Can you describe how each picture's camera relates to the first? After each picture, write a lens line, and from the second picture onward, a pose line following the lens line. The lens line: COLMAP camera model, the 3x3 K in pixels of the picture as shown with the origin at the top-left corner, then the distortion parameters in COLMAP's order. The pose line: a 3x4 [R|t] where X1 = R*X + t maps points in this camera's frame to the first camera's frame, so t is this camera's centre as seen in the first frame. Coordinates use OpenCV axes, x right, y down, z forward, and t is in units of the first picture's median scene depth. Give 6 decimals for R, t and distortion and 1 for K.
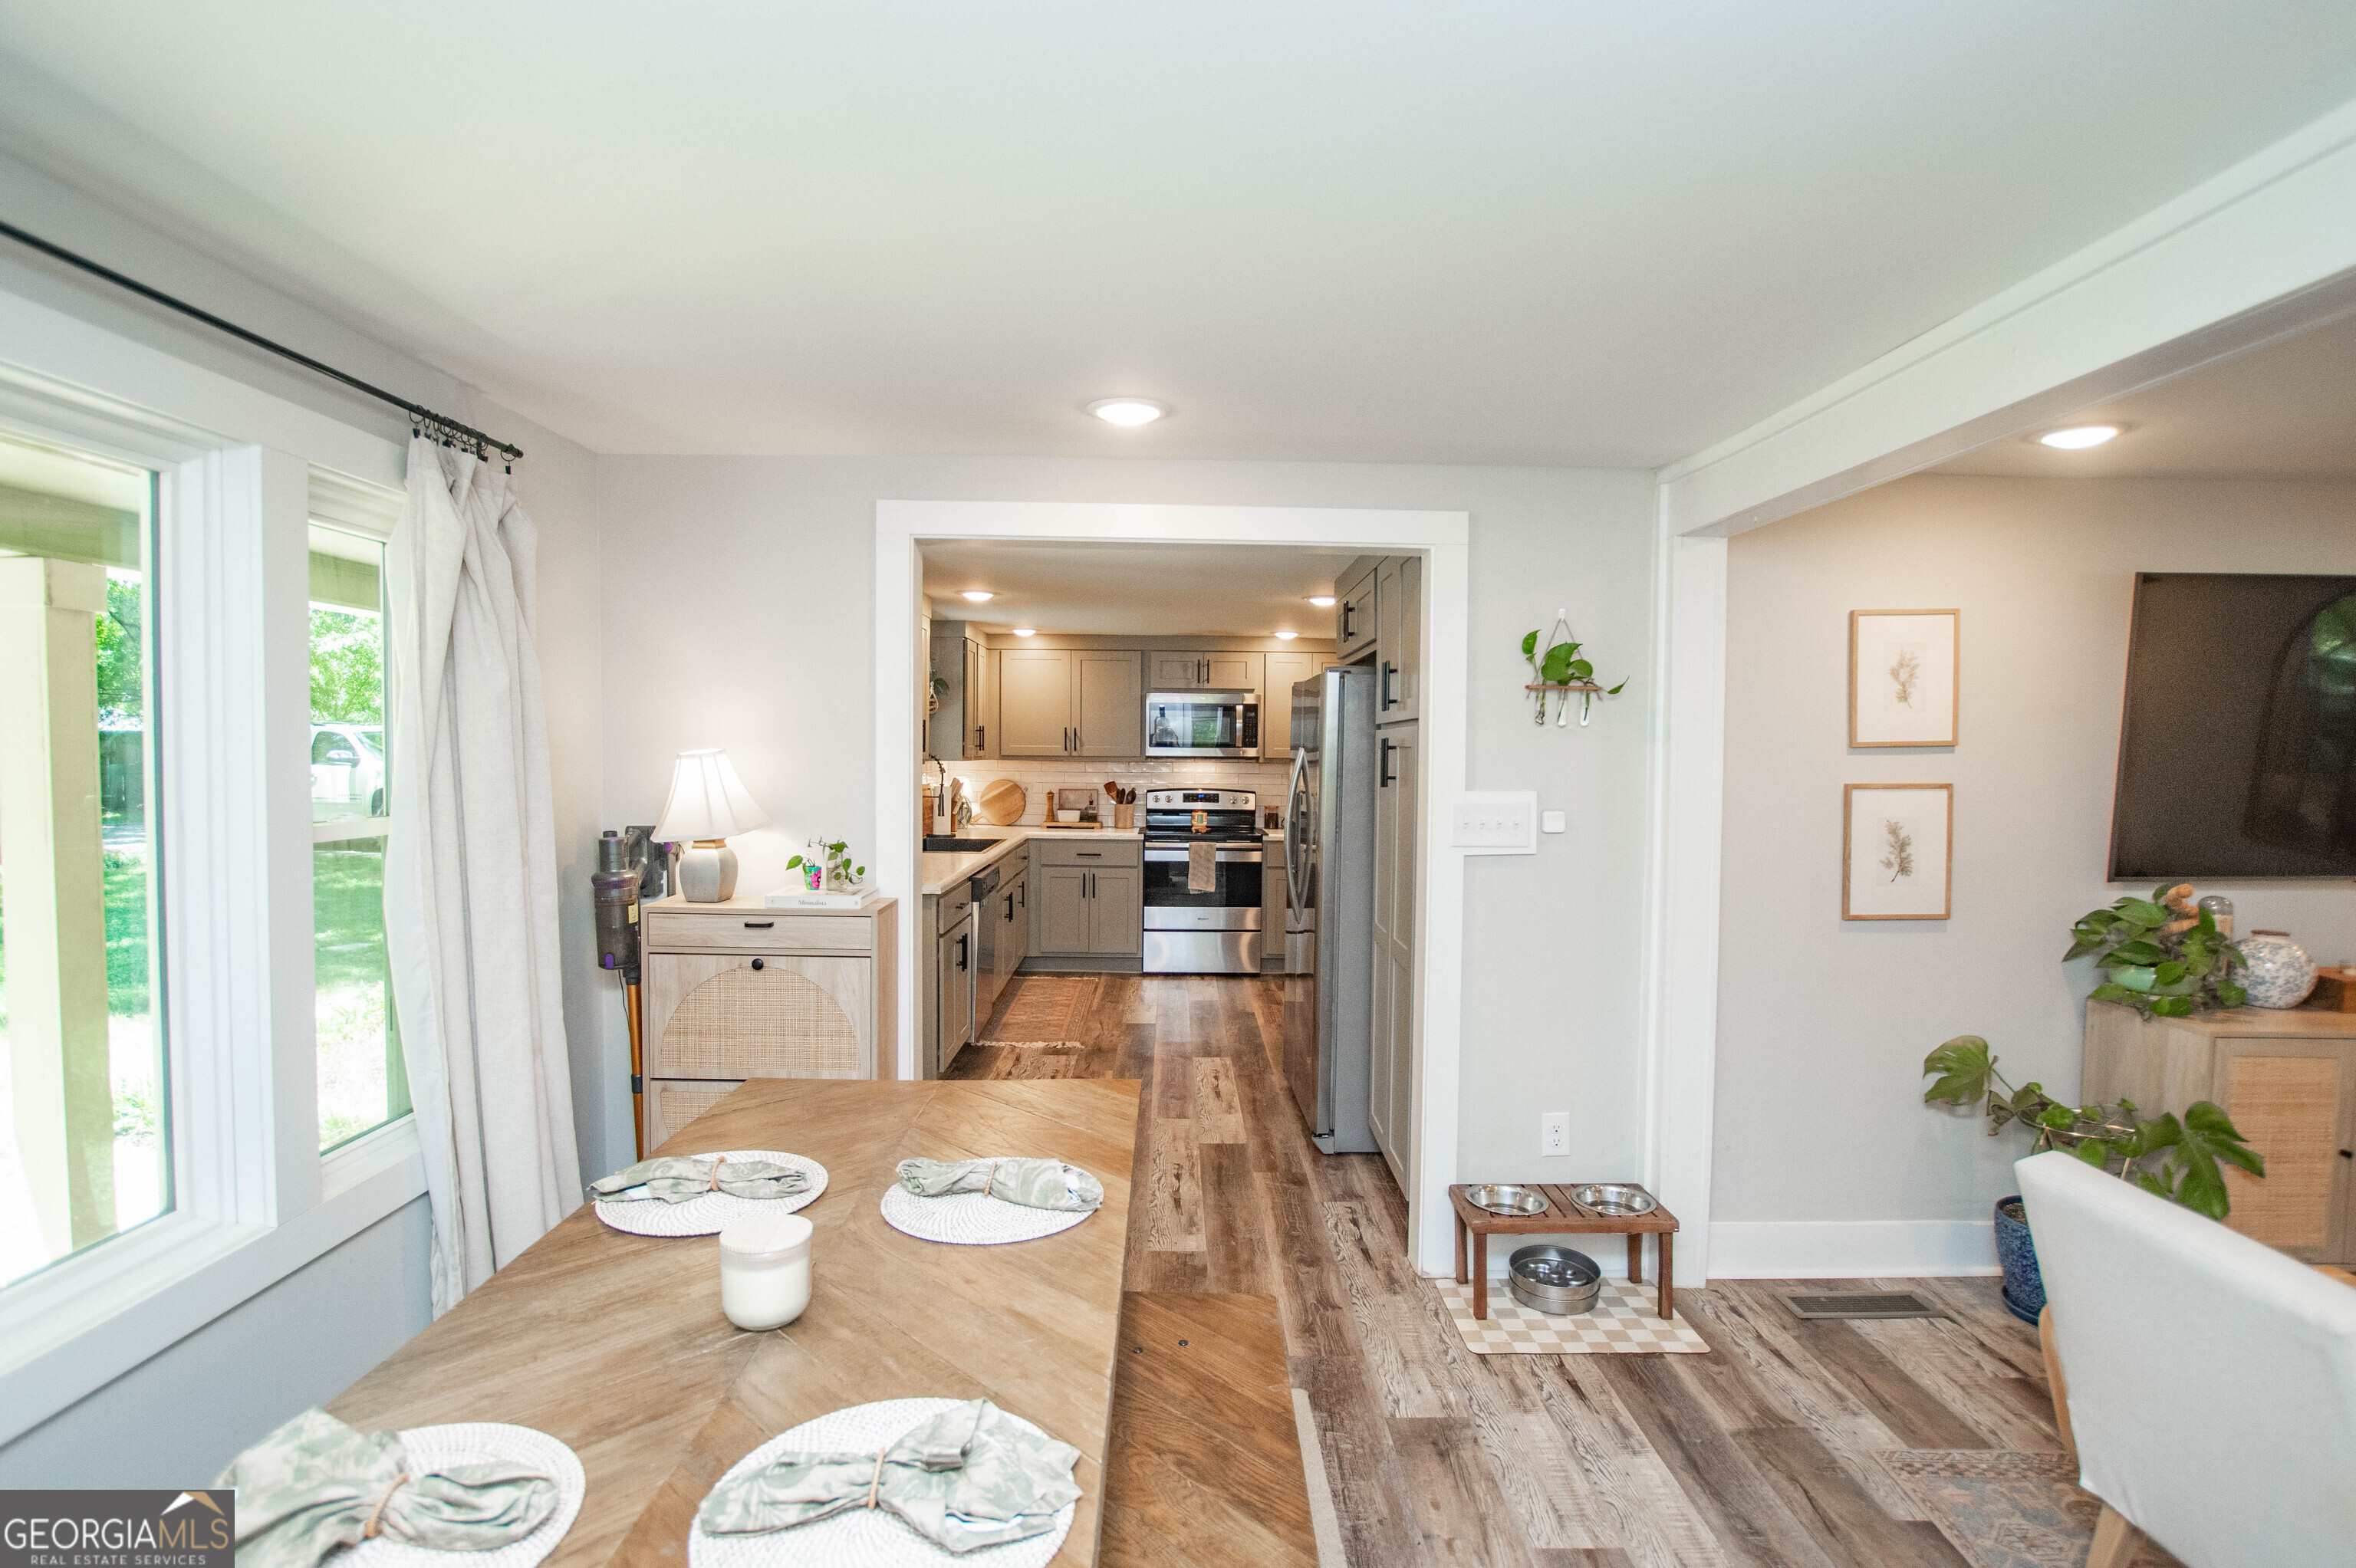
lens RADIAL K [[1145.9, 0, 1189.4], [0, 1145.9, 789.1], [0, 0, 1]] dist [-0.029214, 0.004084]
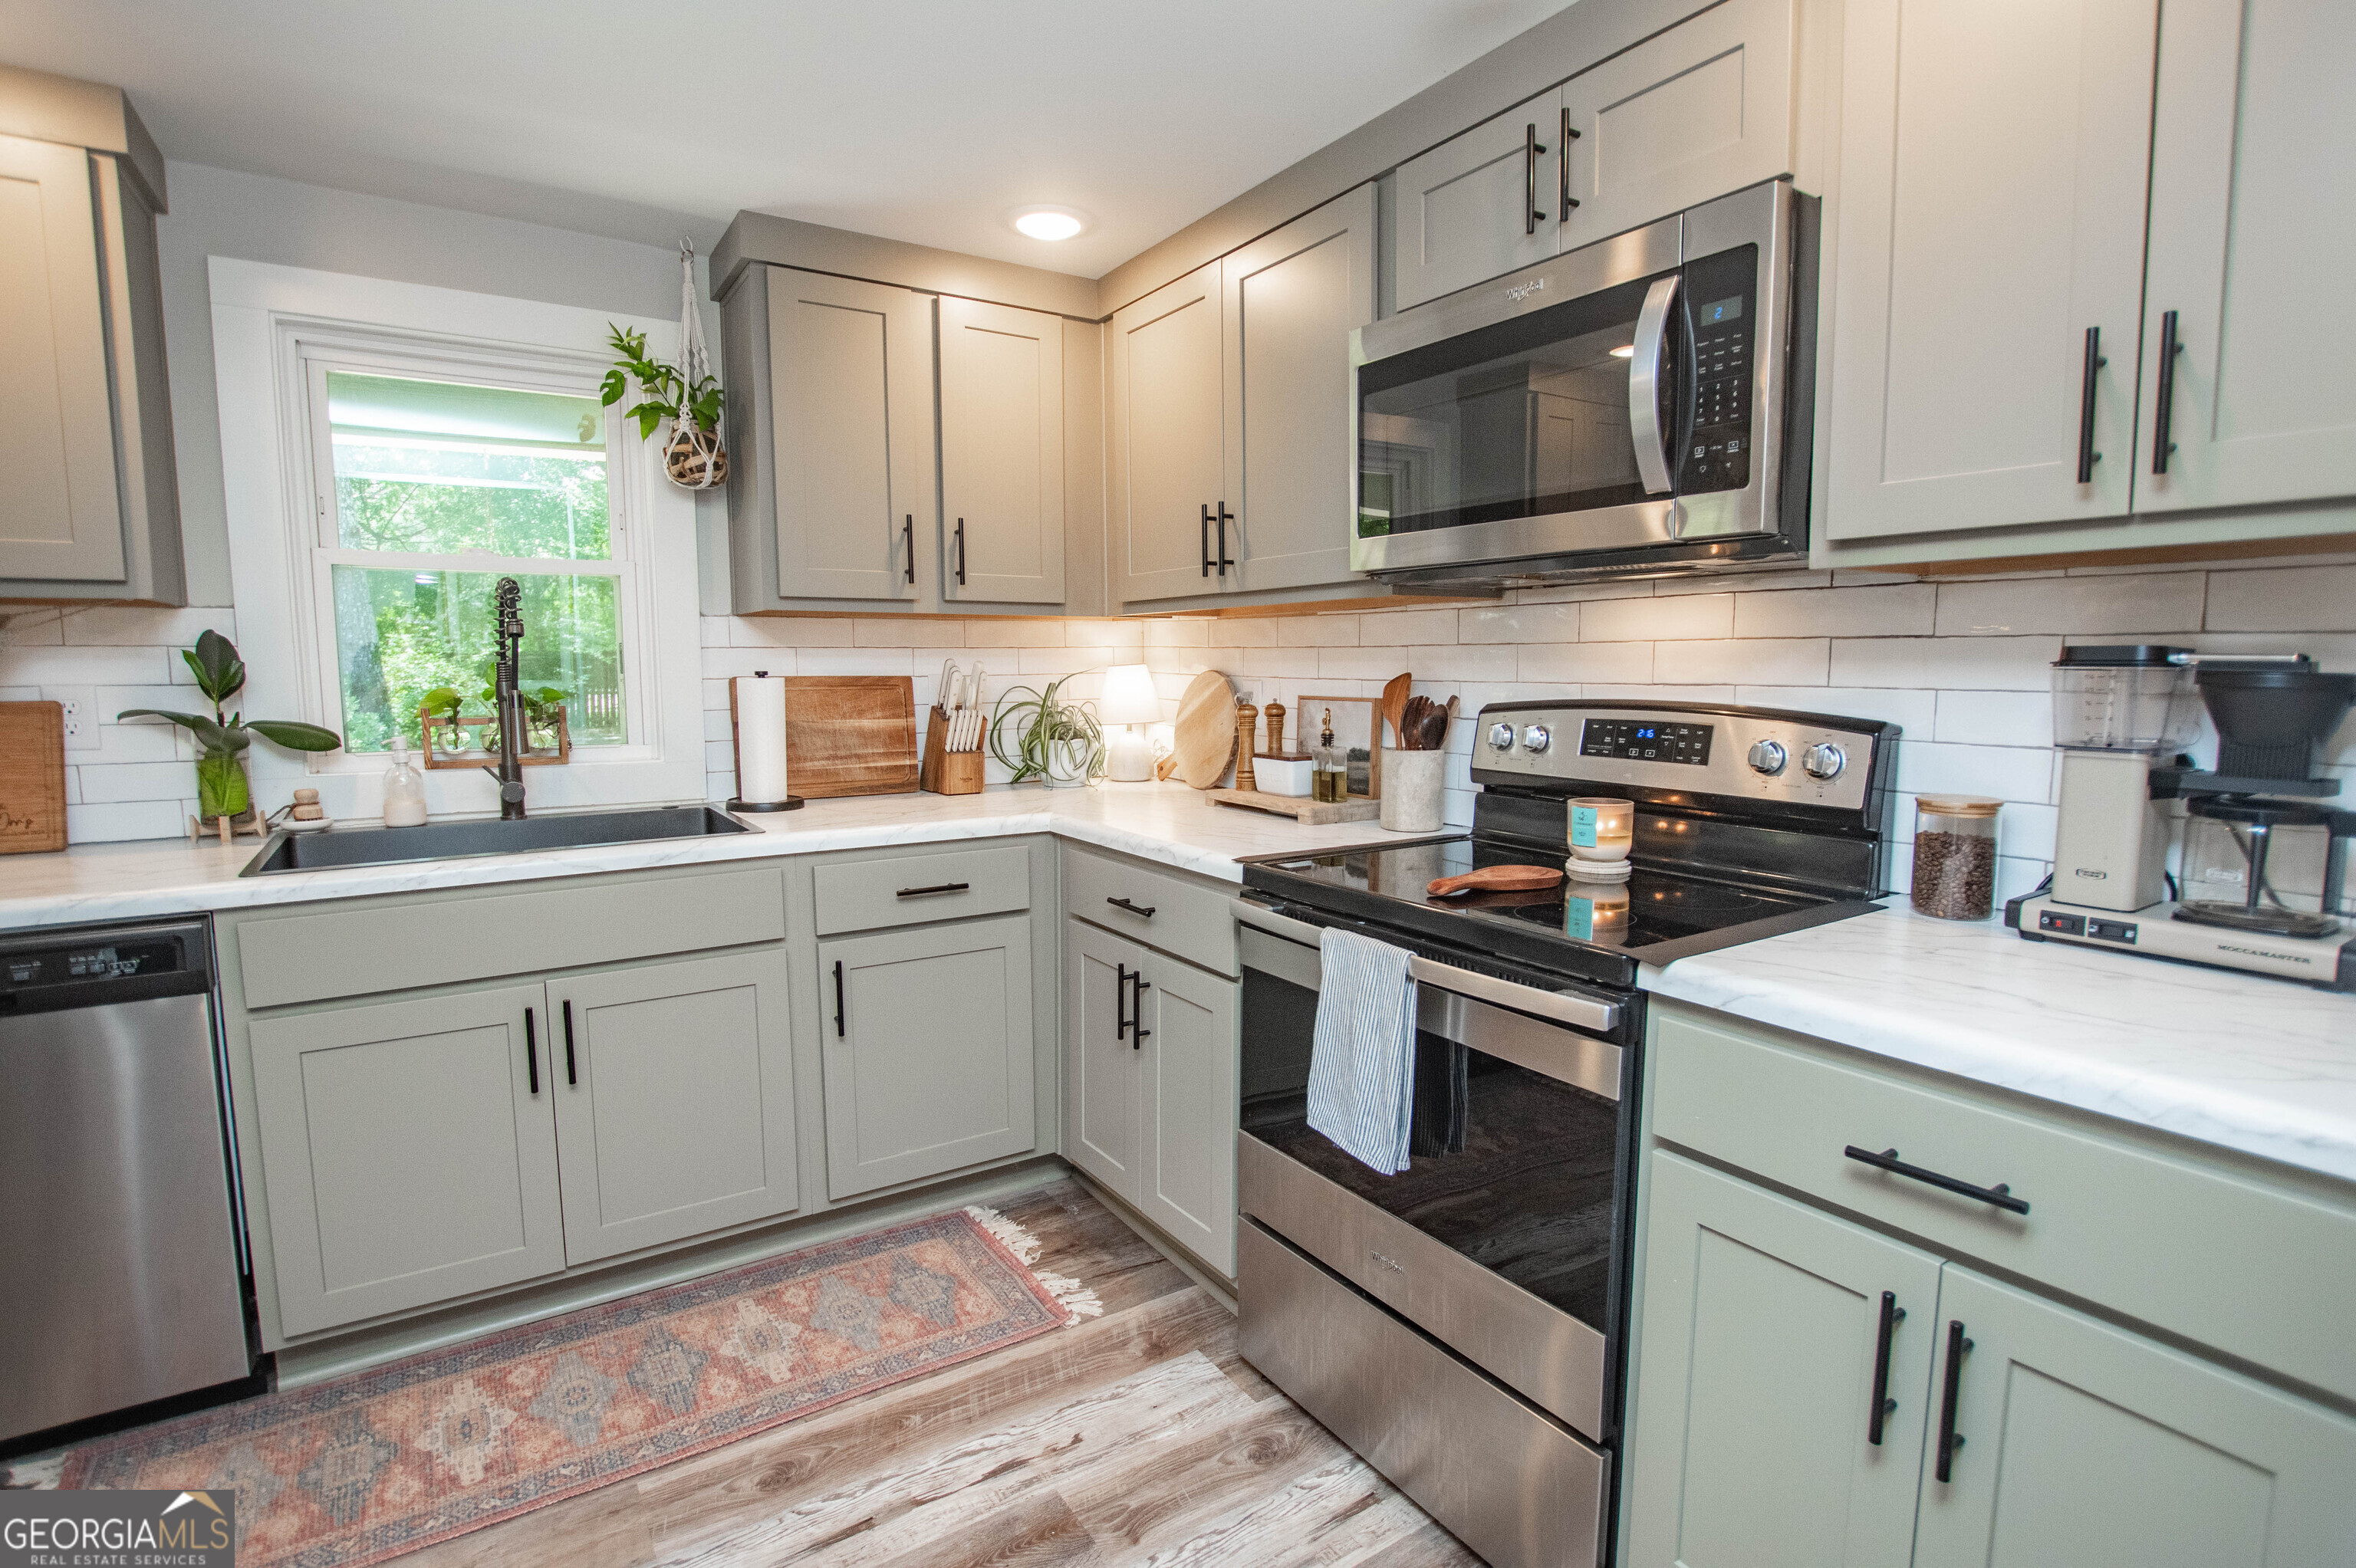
lens RADIAL K [[1145.9, 0, 1189.4], [0, 1145.9, 789.1], [0, 0, 1]] dist [-0.029214, 0.004084]
pose [[0.538445, 0.082320, -0.838630, 0.171249], [-0.022541, 0.996268, 0.083322, -0.000222], [0.842359, -0.025961, 0.538291, 0.824762]]
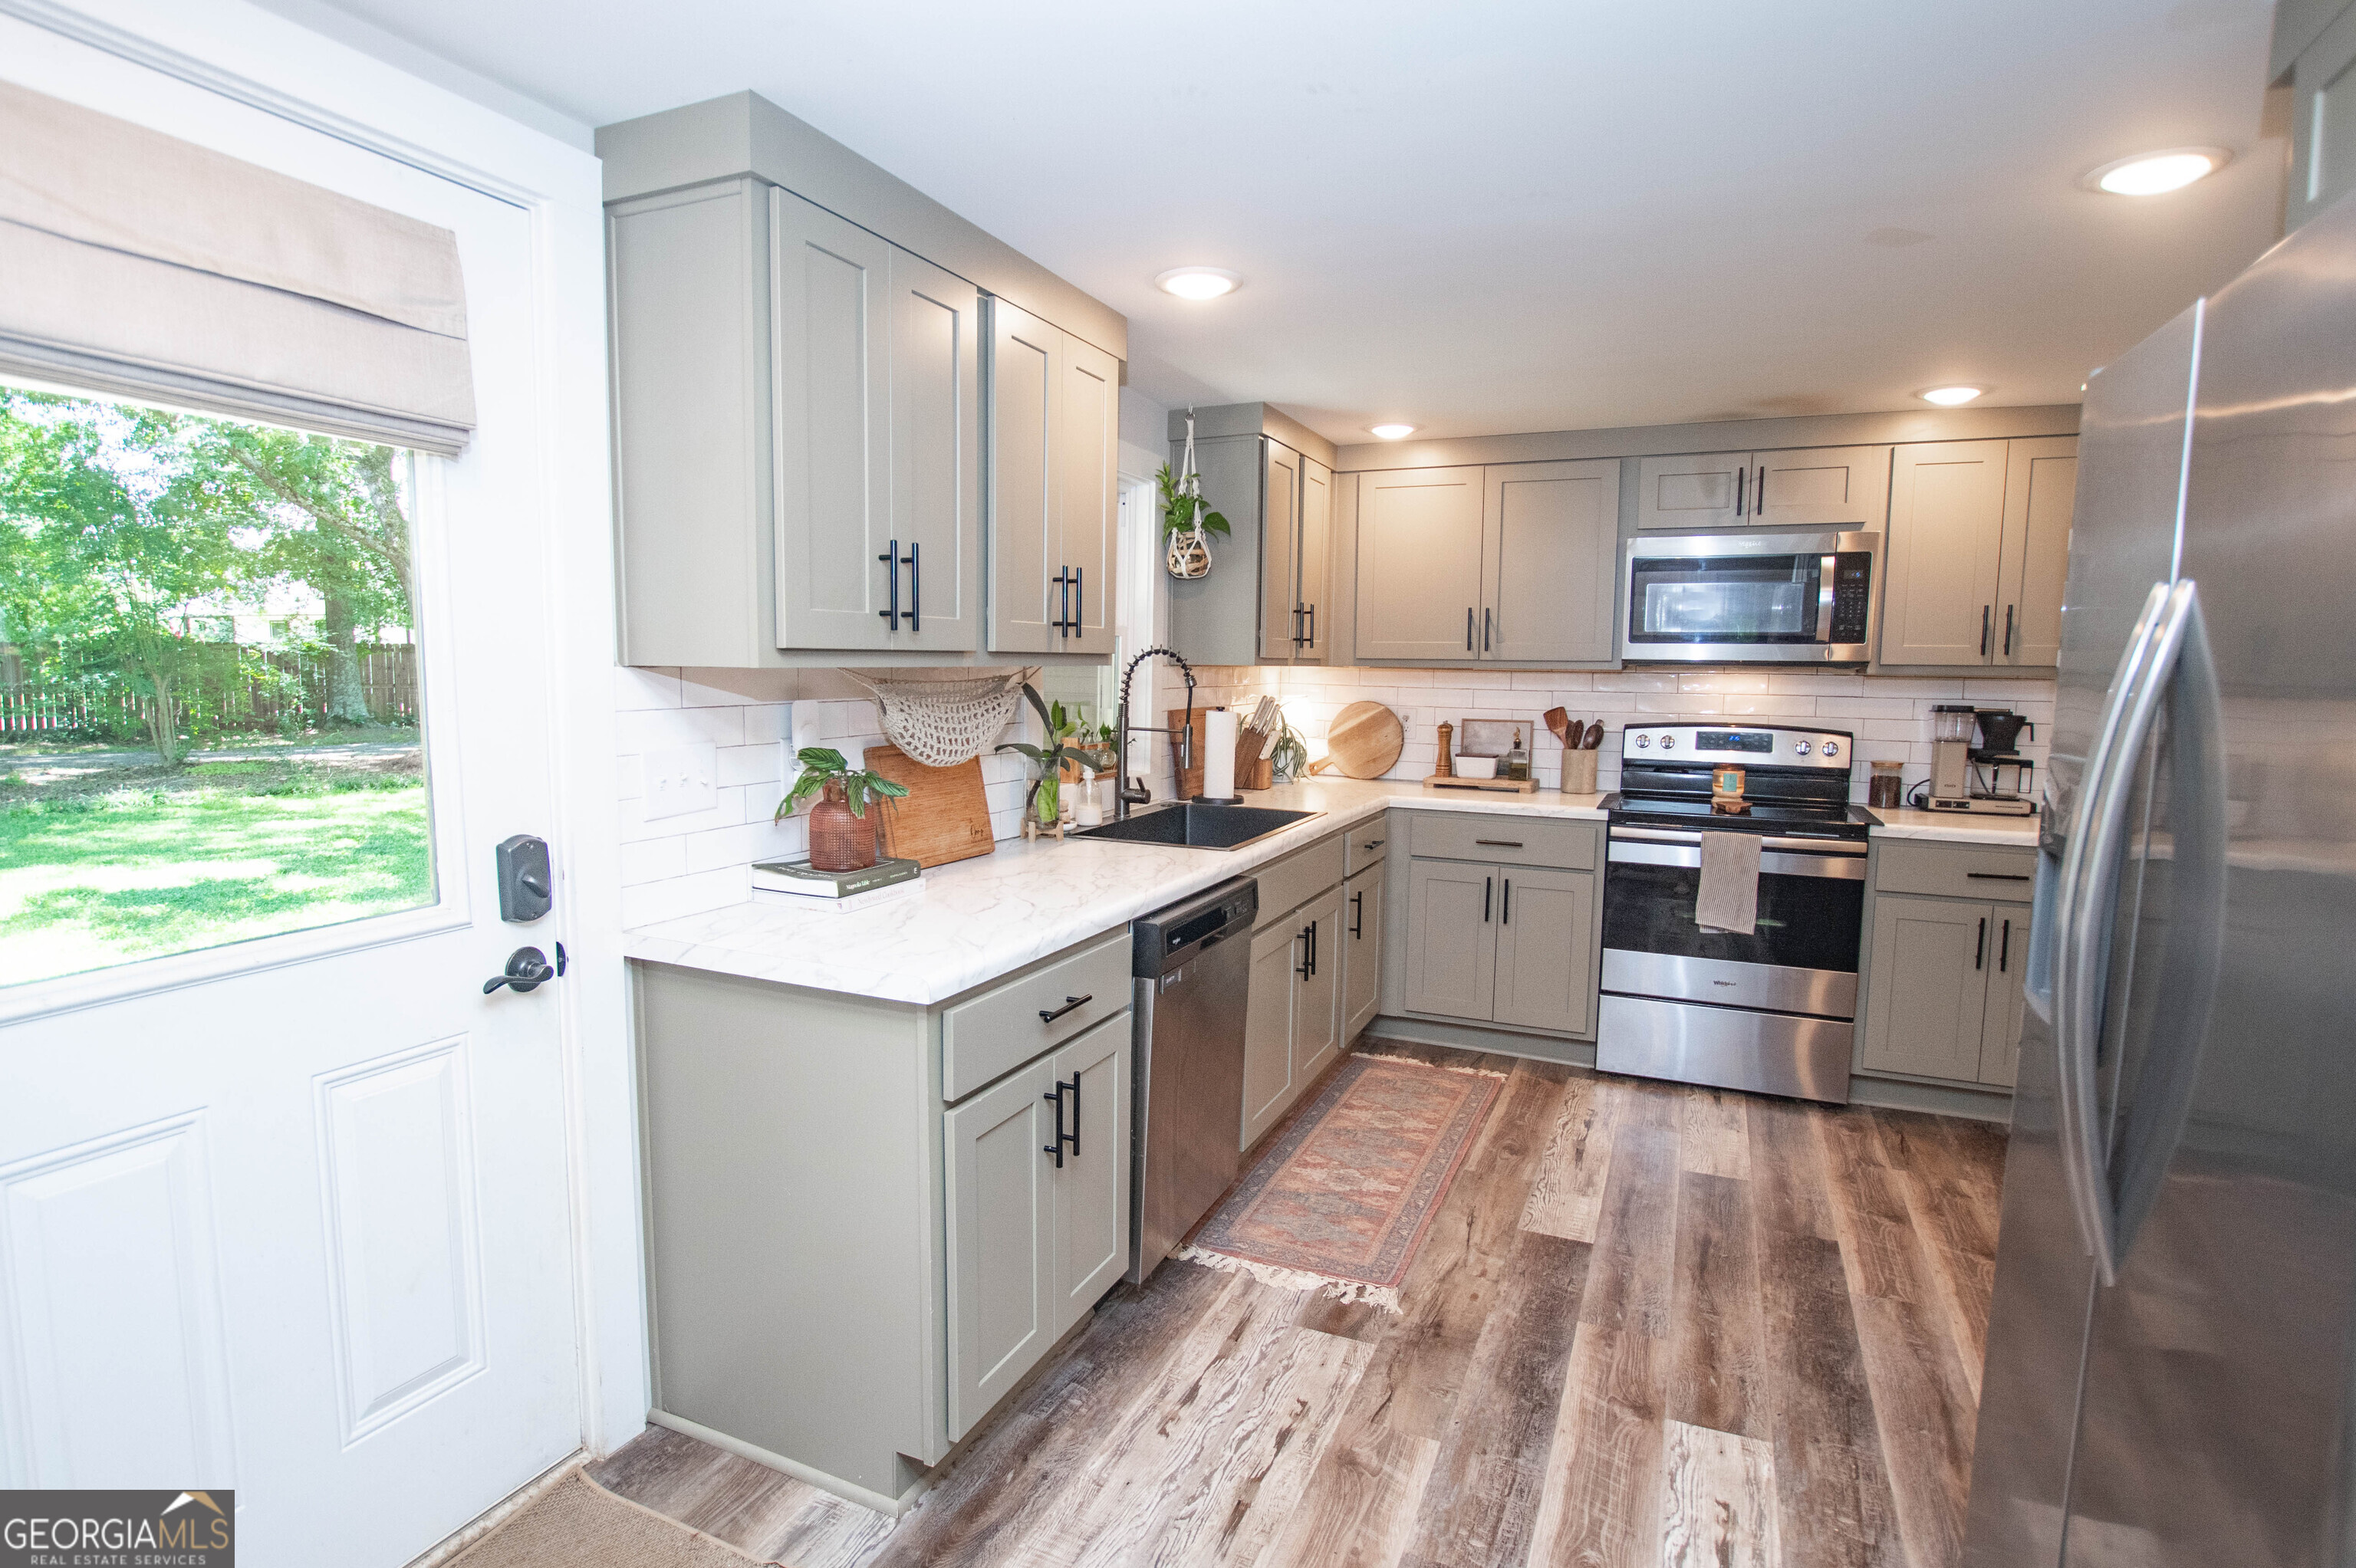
lens RADIAL K [[1200.3, 0, 1163.9], [0, 1200.3, 790.9], [0, 0, 1]] dist [-0.020754, 0.000660]
pose [[0.904129, 0.045454, -0.424835, 0.007870], [-0.017162, 0.997386, 0.070189, -0.004033], [0.426915, -0.056169, 0.902546, 0.412760]]
